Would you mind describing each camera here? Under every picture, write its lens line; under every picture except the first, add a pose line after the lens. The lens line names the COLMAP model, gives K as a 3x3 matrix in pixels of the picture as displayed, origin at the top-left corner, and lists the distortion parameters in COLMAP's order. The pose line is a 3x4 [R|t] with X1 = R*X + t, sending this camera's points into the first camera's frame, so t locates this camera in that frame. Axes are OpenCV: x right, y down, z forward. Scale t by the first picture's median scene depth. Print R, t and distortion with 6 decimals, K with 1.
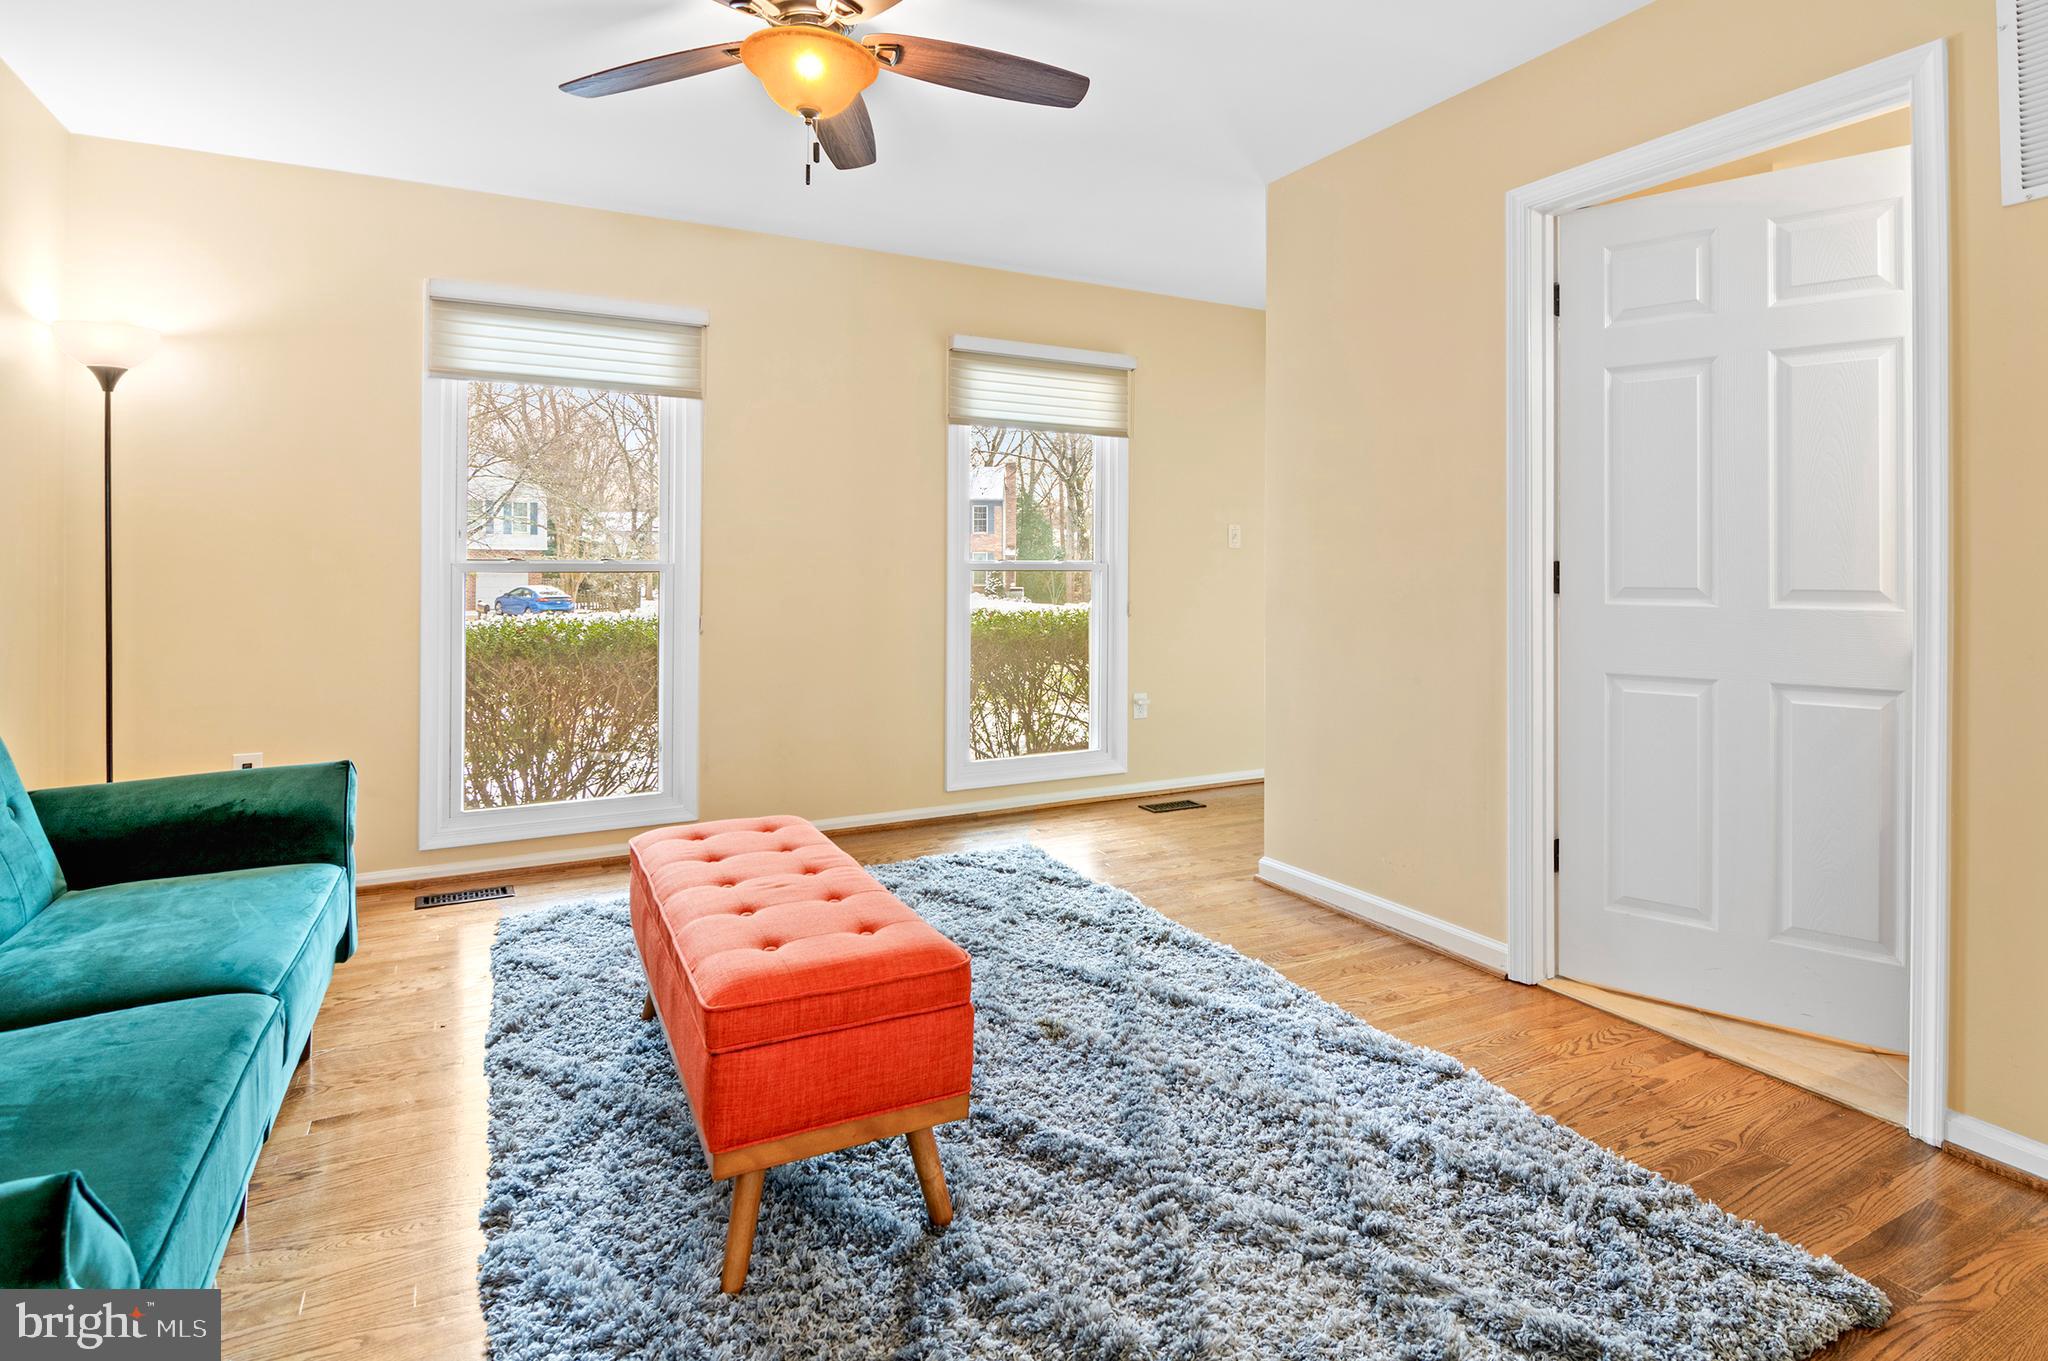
lens RADIAL K [[1036.7, 0, 1020.9], [0, 1036.7, 575.7], [0, 0, 1]] dist [-0.003975, -0.007088]
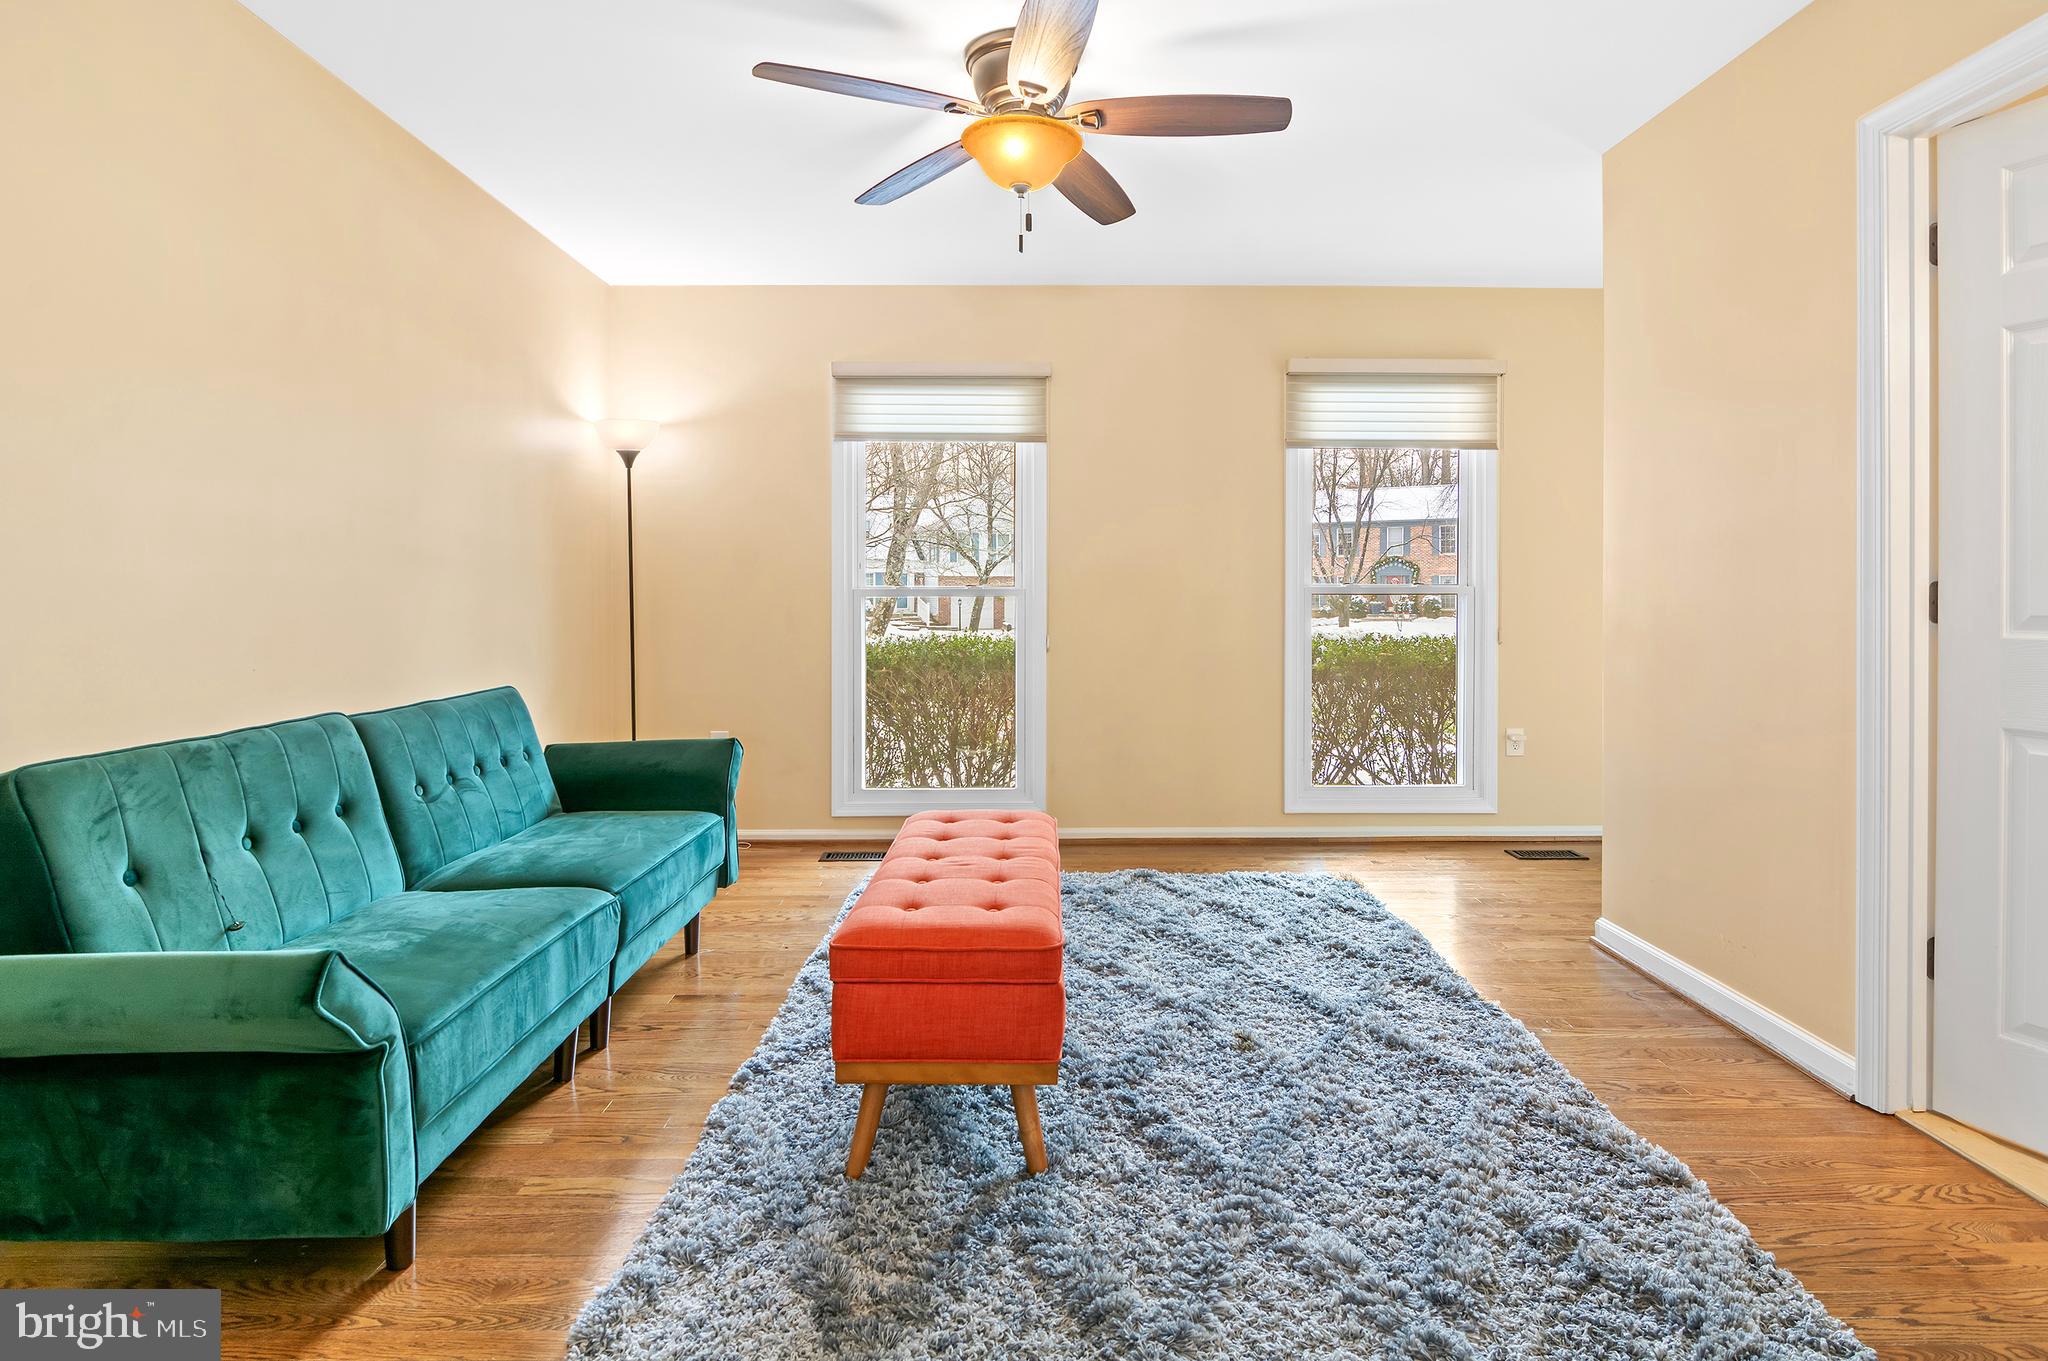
lens RADIAL K [[1036.7, 0, 1067.6], [0, 1036.7, 614.6], [0, 0, 1]] dist [-0.003975, -0.007088]
pose [[0.889012, 0.007806, -0.457817, 0.306403], [-0.001173, 0.999890, 0.014769, 0.000011], [0.457882, -0.012593, 0.888924, 0.012693]]
